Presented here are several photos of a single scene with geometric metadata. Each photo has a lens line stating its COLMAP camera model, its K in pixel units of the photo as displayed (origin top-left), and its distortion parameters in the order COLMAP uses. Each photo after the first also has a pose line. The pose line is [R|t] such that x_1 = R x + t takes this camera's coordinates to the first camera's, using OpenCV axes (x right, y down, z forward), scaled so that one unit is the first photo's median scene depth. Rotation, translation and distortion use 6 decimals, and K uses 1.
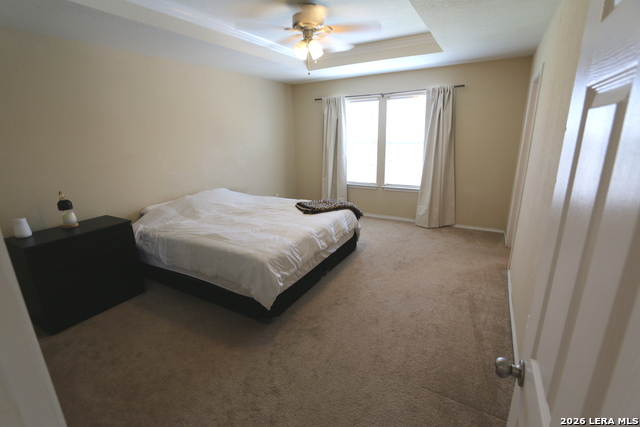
lens RADIAL K [[293.1, 0, 318.1], [0, 293.1, 214.5], [0, 0, 1]] dist [-0.003324, -0.000210]
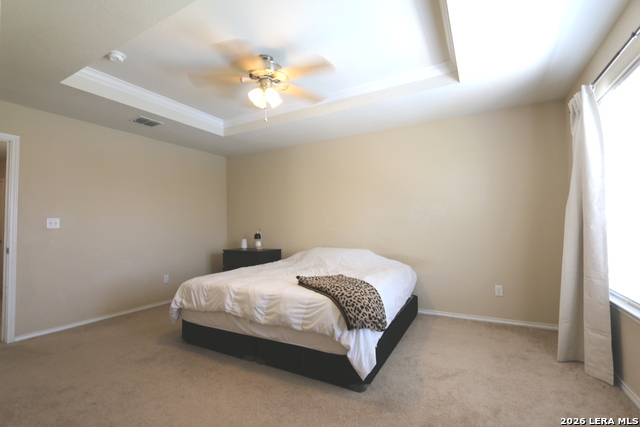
lens RADIAL K [[293.1, 0, 318.1], [0, 293.1, 214.5], [0, 0, 1]] dist [-0.003324, -0.000210]
pose [[0.018557, -0.017786, -0.999670, 0.775616], [-0.259598, 0.965466, -0.021996, -0.180310], [0.965539, 0.259920, 0.013299, 1.037476]]
